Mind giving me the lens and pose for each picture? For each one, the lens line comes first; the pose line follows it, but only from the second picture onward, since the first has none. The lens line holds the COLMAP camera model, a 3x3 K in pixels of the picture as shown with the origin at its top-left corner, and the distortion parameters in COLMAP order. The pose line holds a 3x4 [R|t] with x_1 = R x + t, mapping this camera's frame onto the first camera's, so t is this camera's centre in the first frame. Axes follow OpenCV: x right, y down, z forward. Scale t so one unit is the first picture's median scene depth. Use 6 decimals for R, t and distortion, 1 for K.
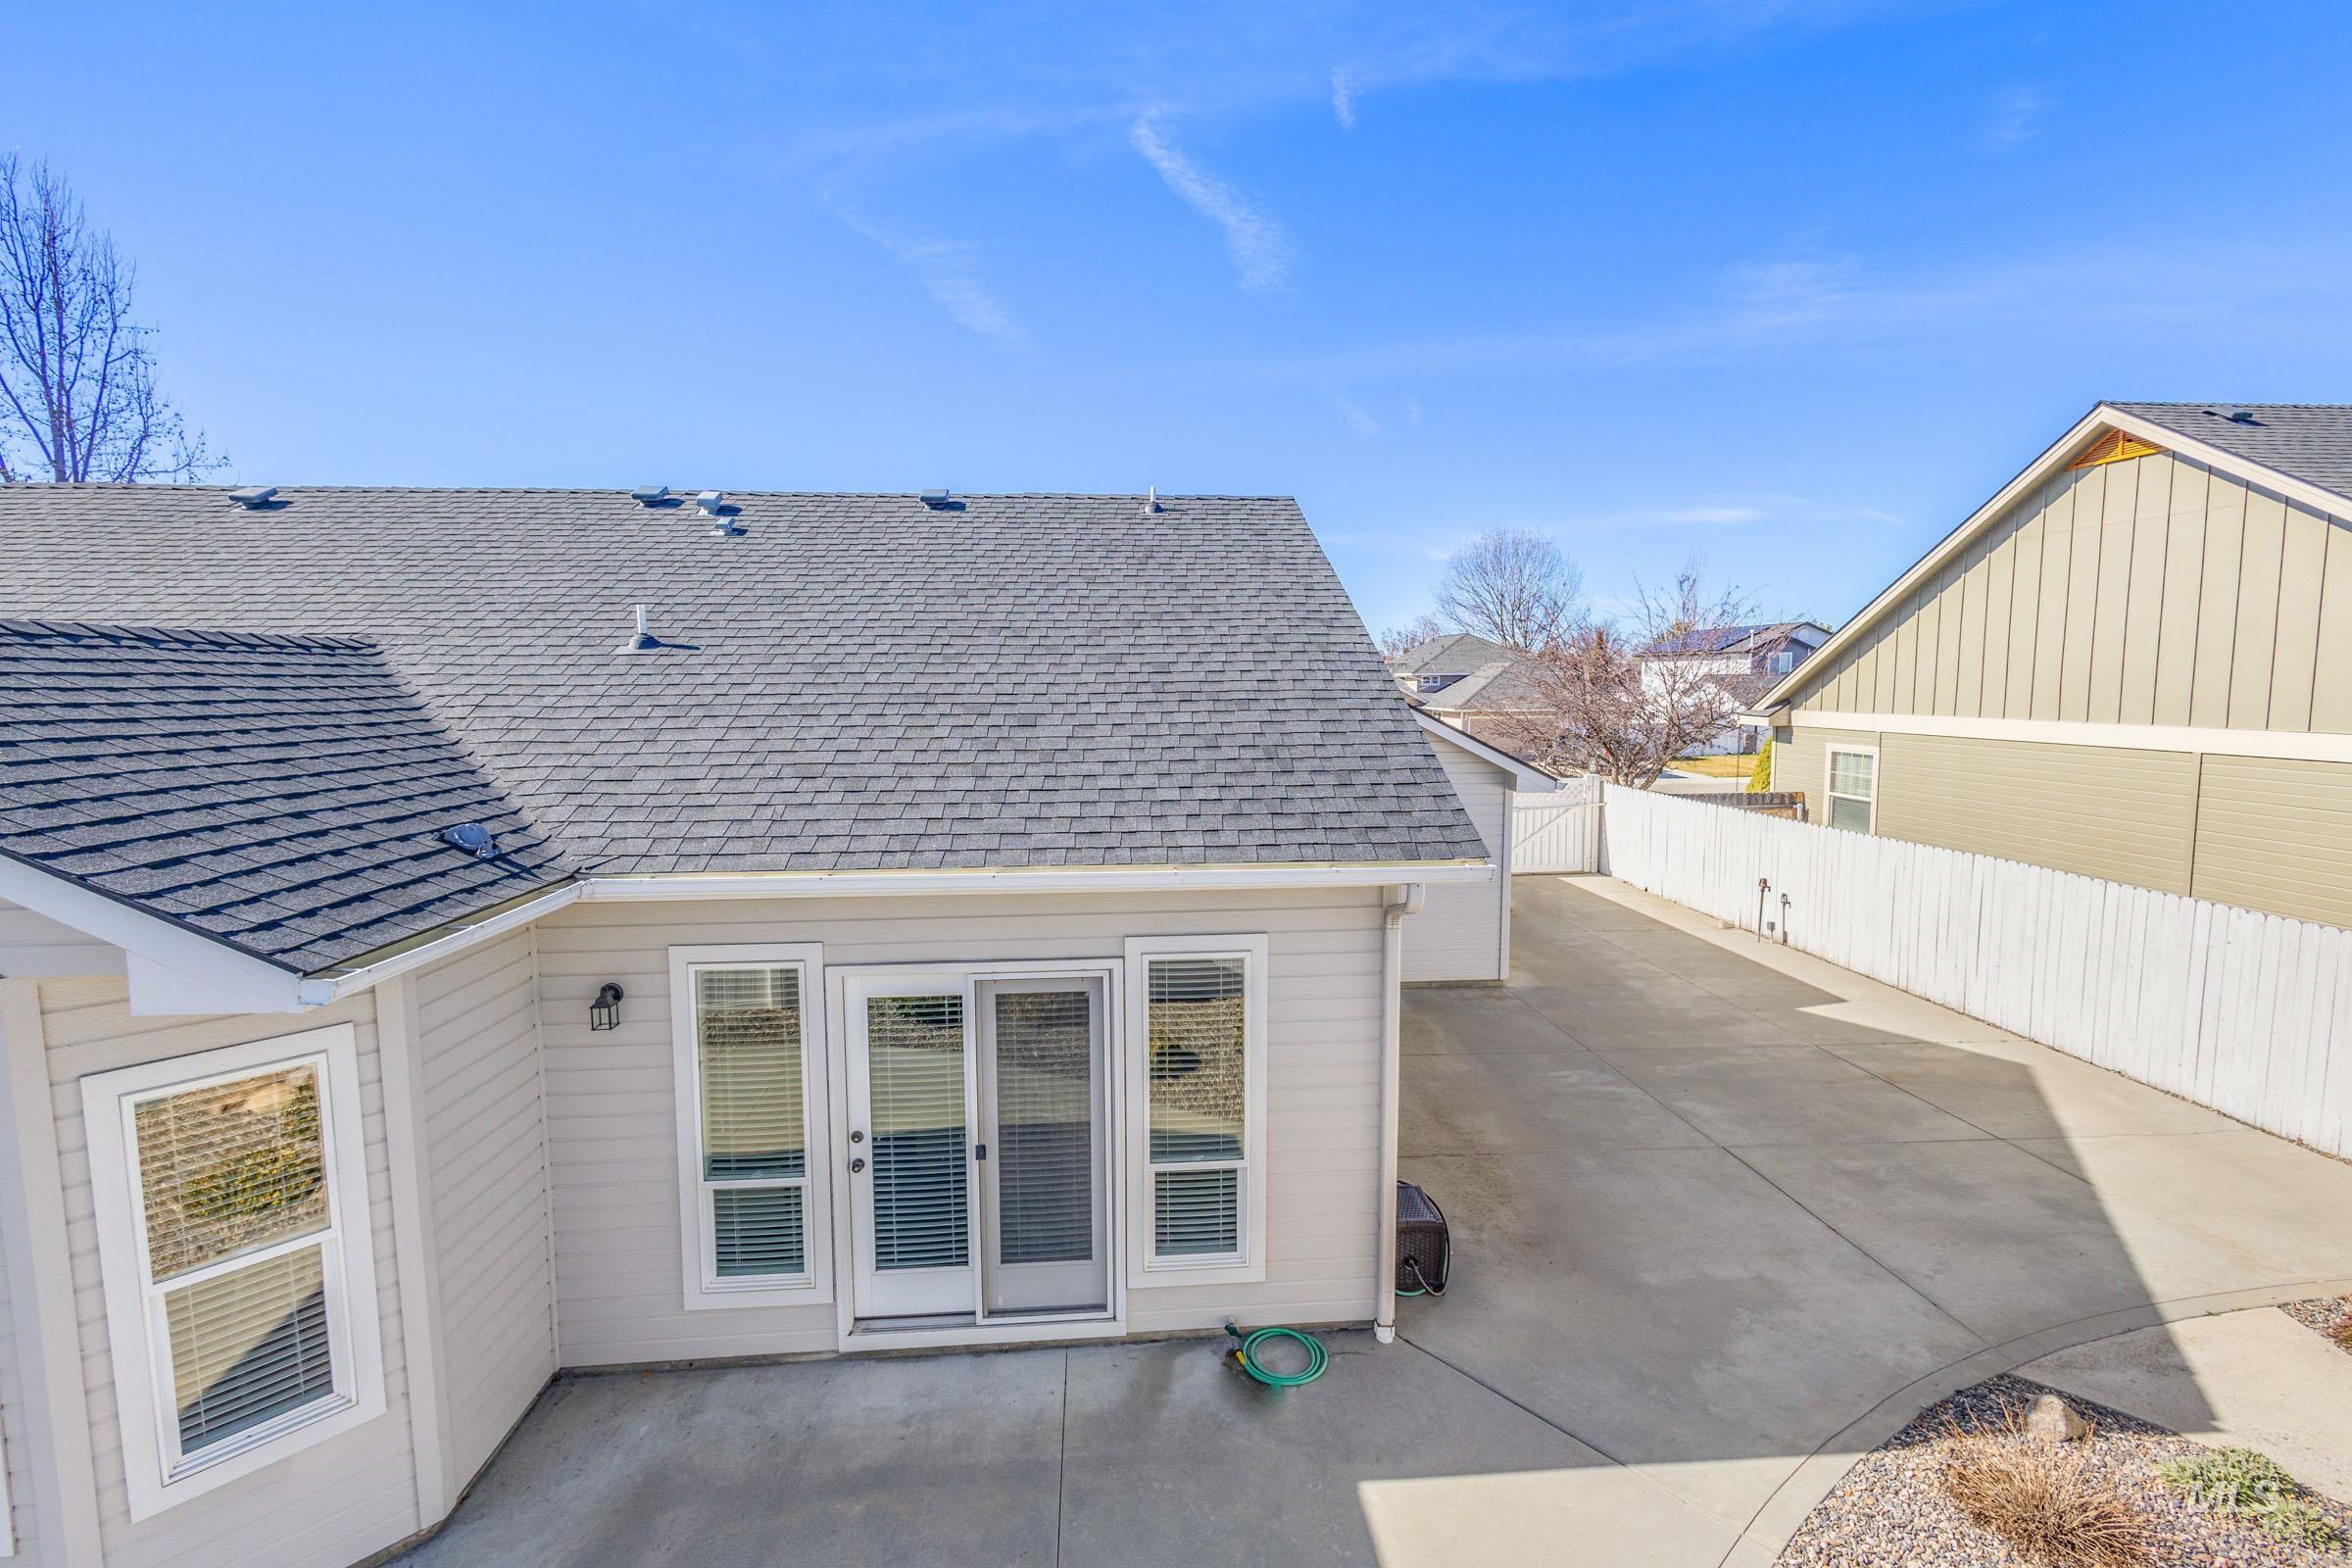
lens RADIAL K [[1087.1, 0, 1180.7], [0, 1087.1, 791.9], [0, 0, 1]] dist [0.005180, -0.000567]
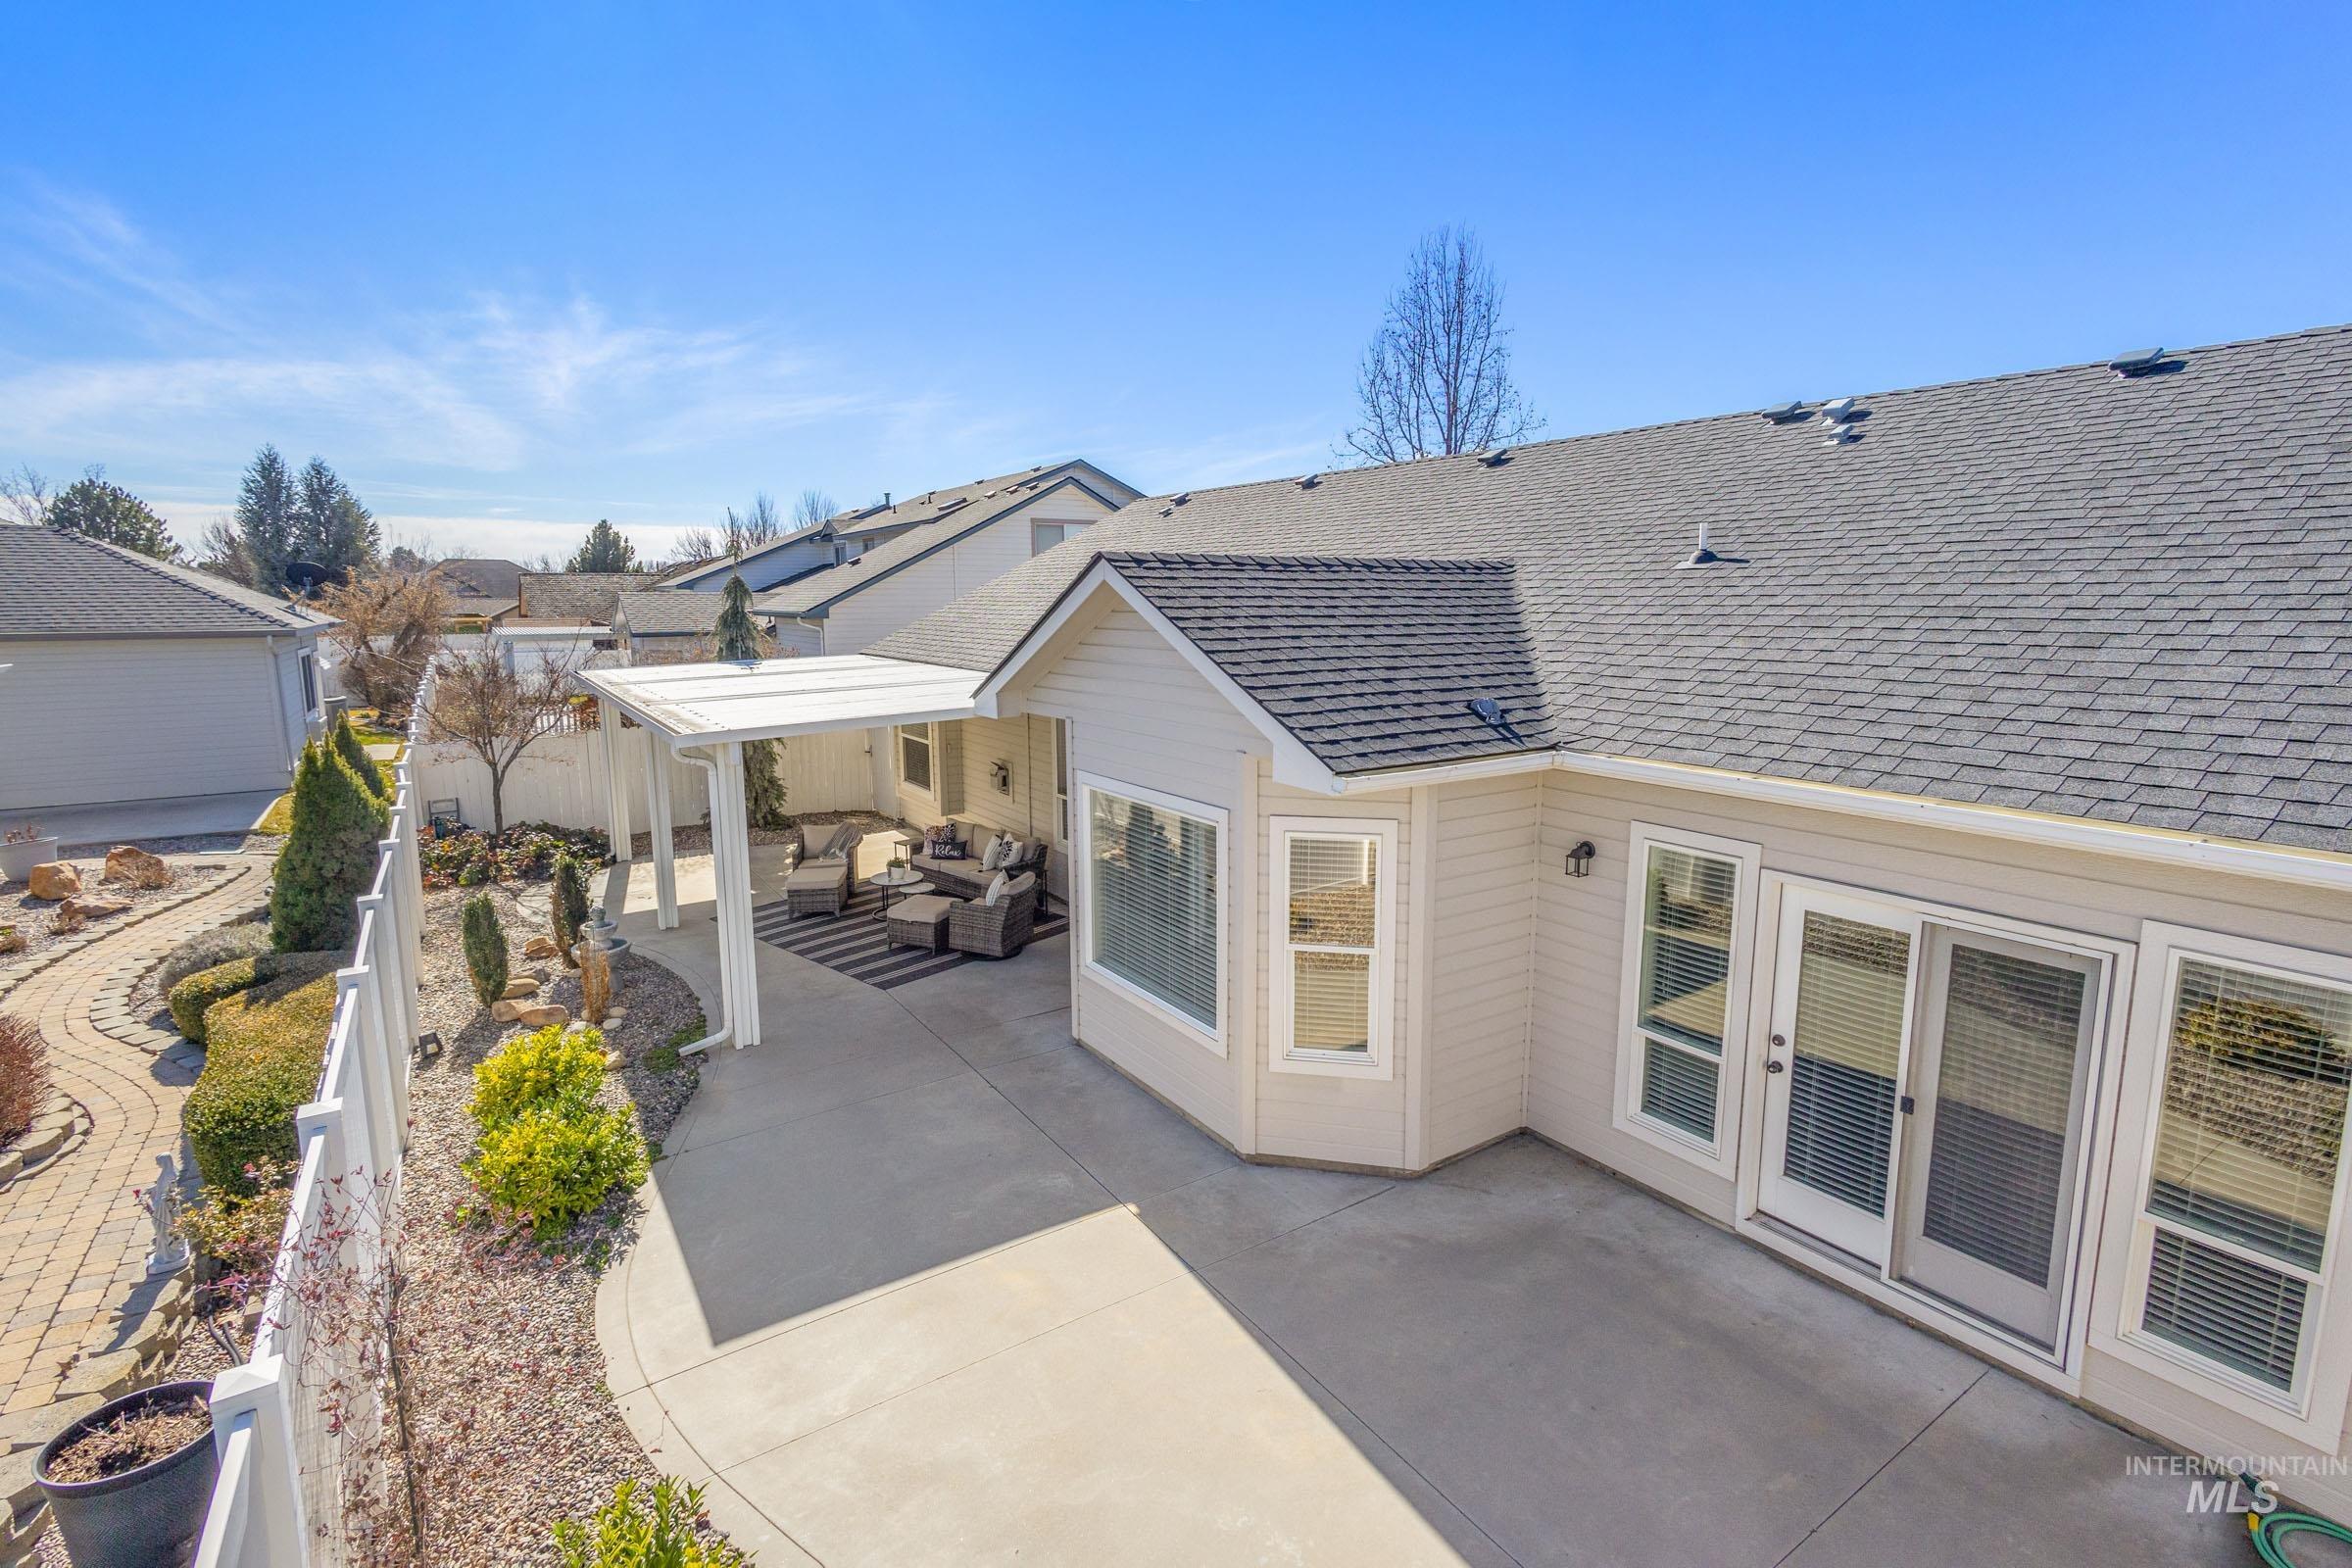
lens RADIAL K [[1087.1, 0, 1180.7], [0, 1087.1, 791.9], [0, 0, 1]] dist [0.005180, -0.000567]
pose [[0.481096, 0.157856, -0.862339, 0.277587], [-0.090903, 0.987335, 0.130023, 0.002512], [0.871942, 0.015836, 0.489352, -0.000405]]
